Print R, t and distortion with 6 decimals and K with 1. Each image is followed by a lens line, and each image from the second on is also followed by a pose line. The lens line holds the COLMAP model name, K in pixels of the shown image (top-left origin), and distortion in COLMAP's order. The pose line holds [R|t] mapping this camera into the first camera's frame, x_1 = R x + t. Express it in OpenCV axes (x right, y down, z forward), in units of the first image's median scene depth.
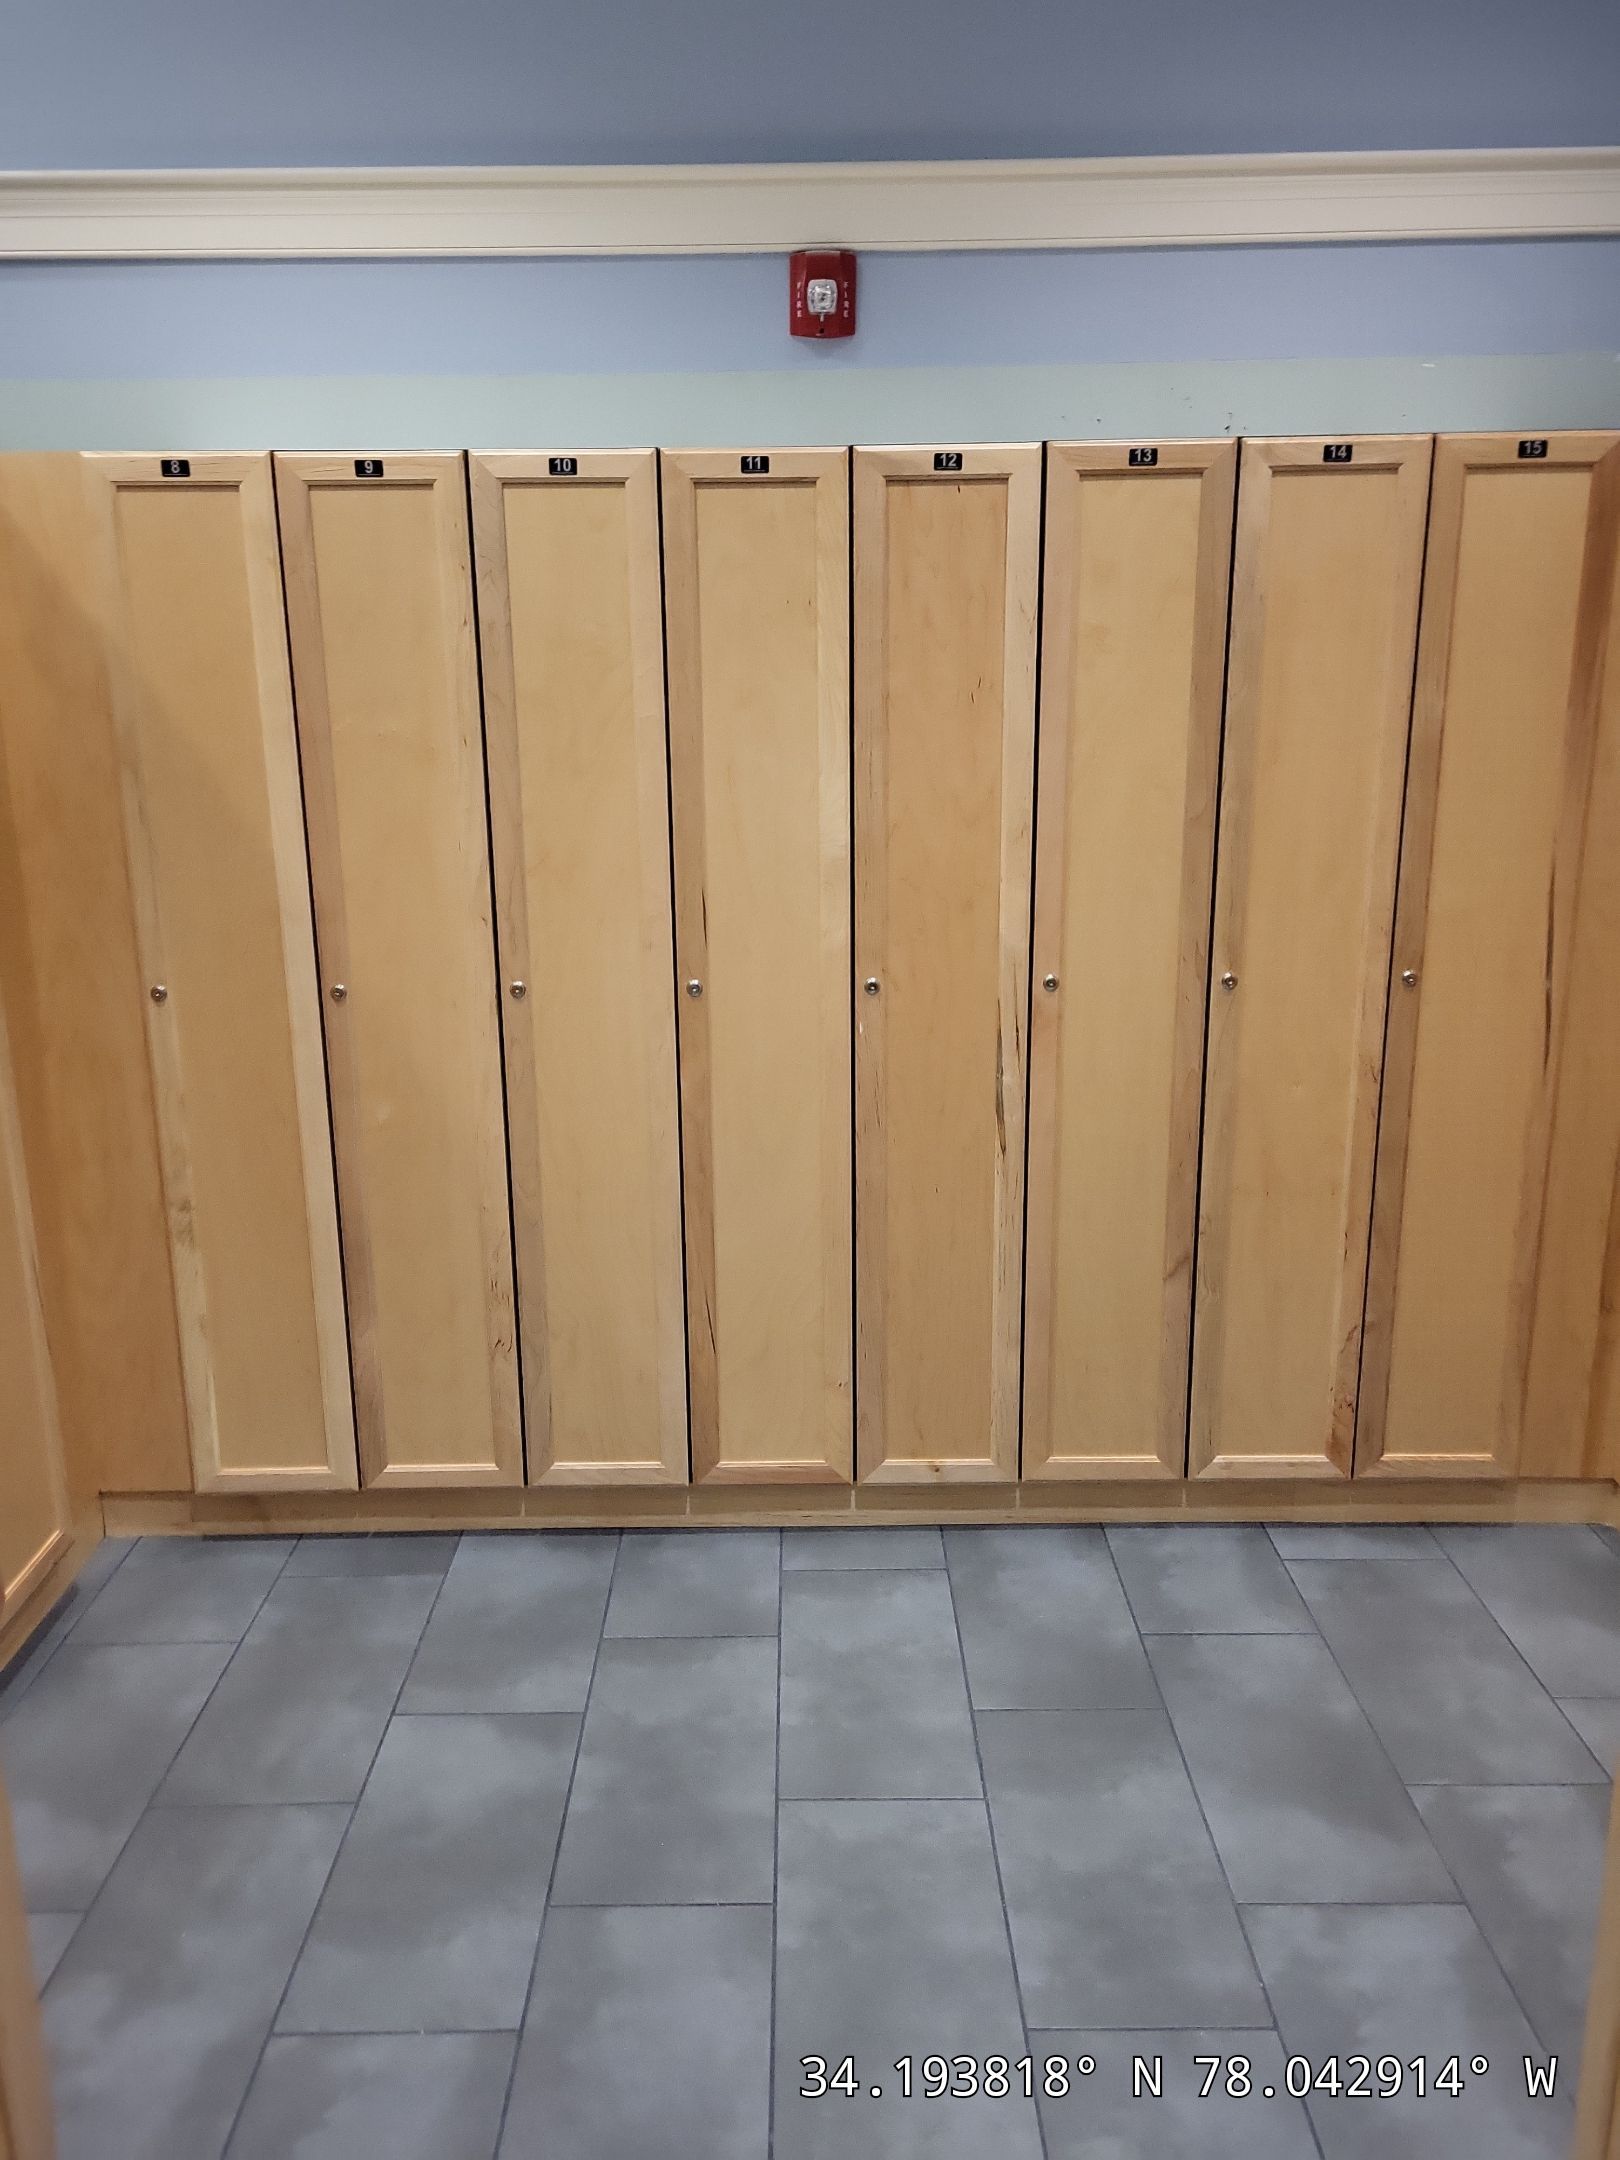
lens RADIAL K [[1666.7, 0, 800.4], [0, 1666.7, 1080.0], [0, 0, 1]] dist [0.063572, -0.032904]
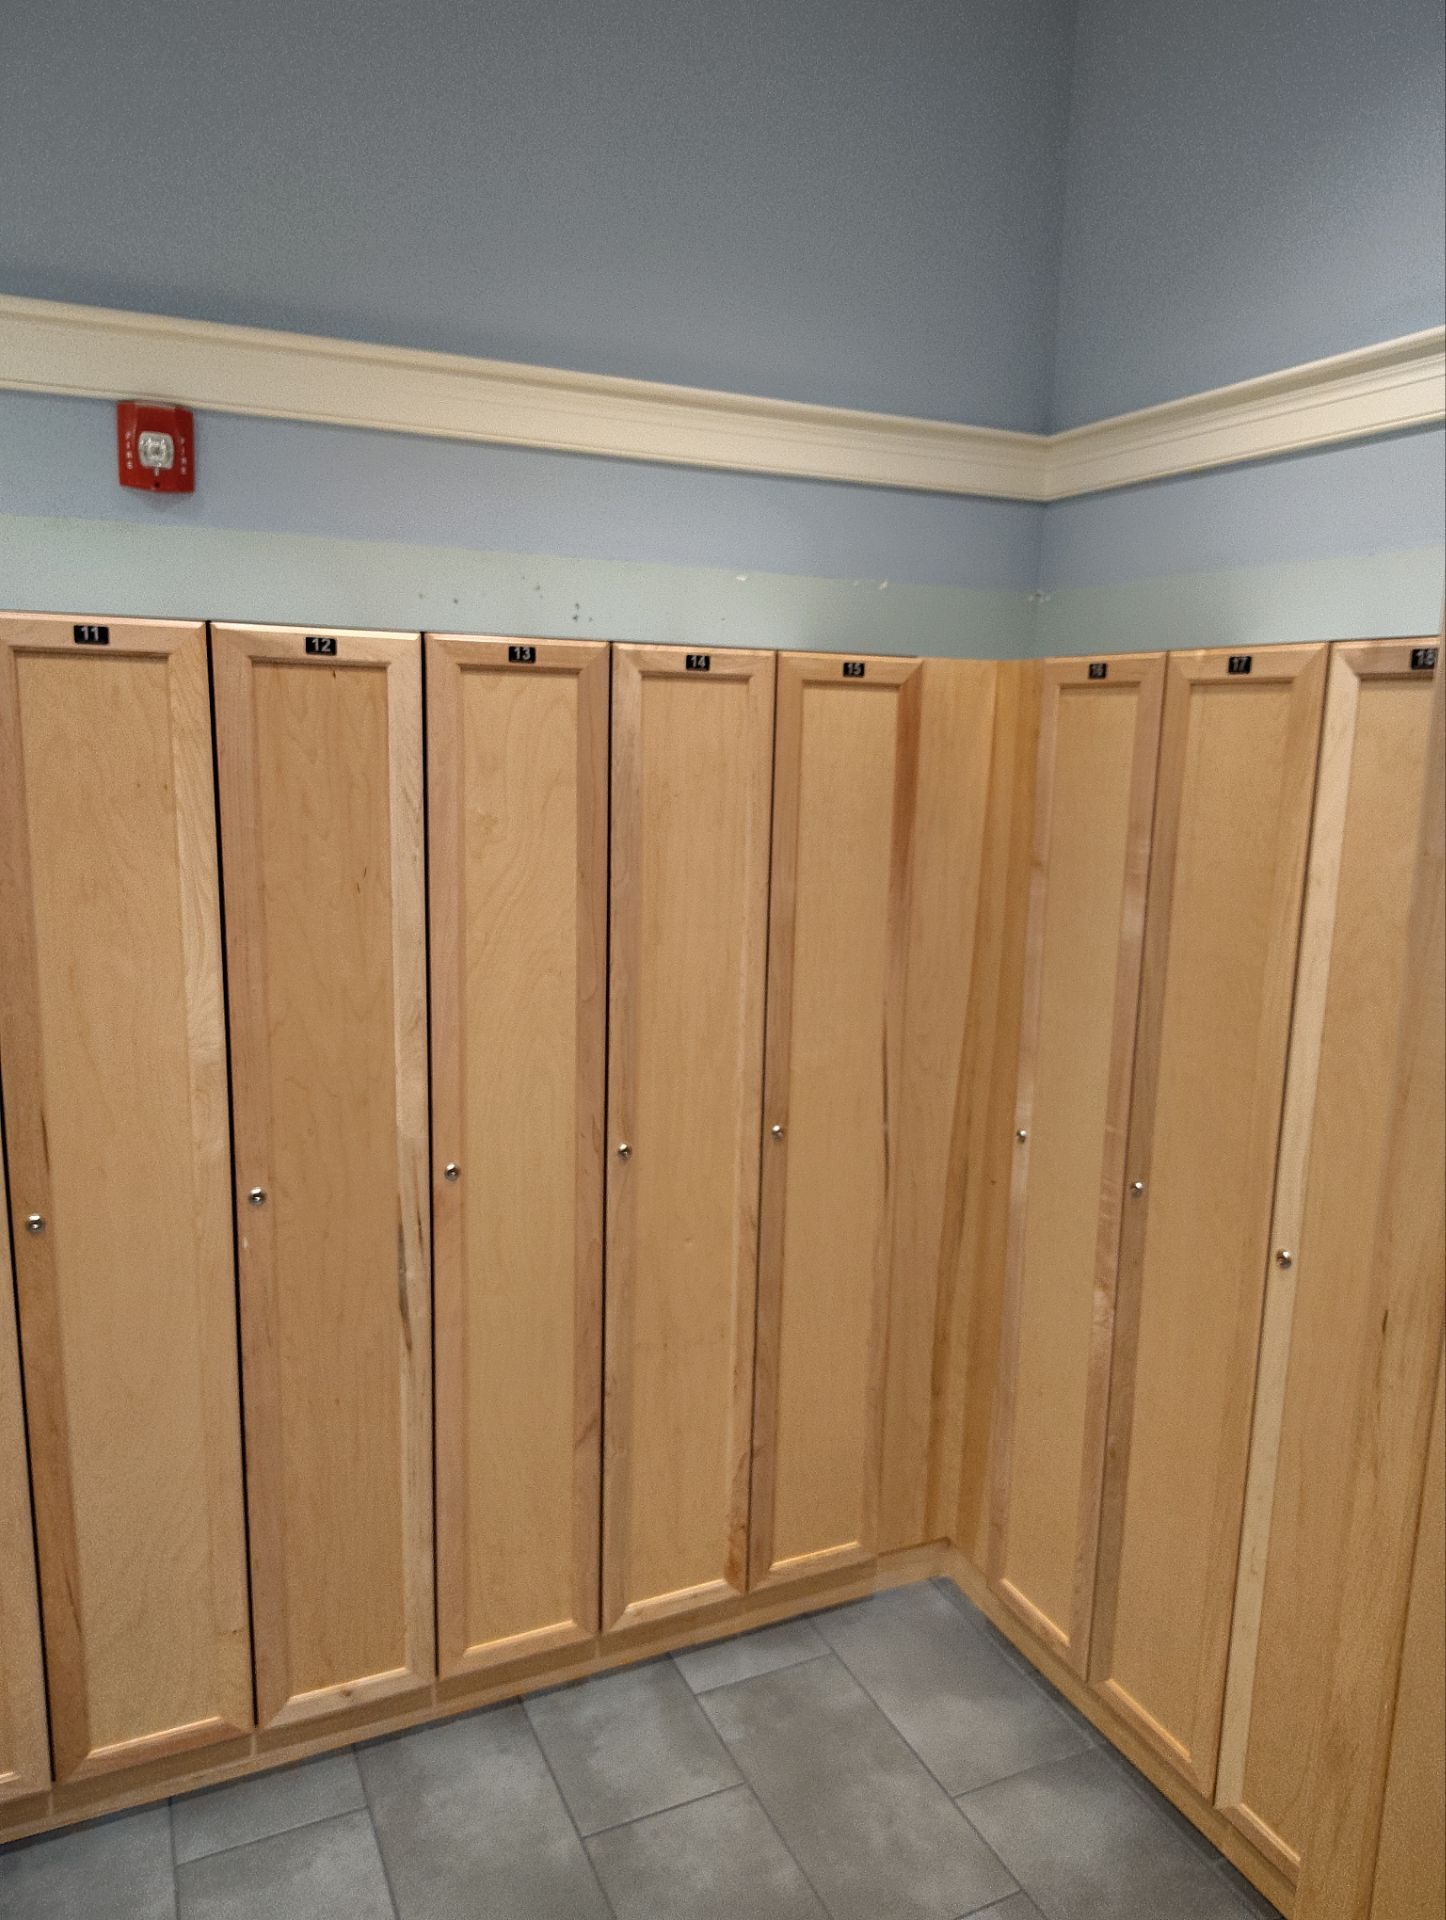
lens RADIAL K [[1348.4, 0, 725.9], [0, 1348.4, 957.0], [0, 0, 1]] dist [0.029205, -0.036534]
pose [[0.902747, -0.042605, 0.428056, -0.036198], [0.066430, 0.996954, -0.040868, -0.138999], [-0.425011, 0.065329, 0.902828, 0.217671]]
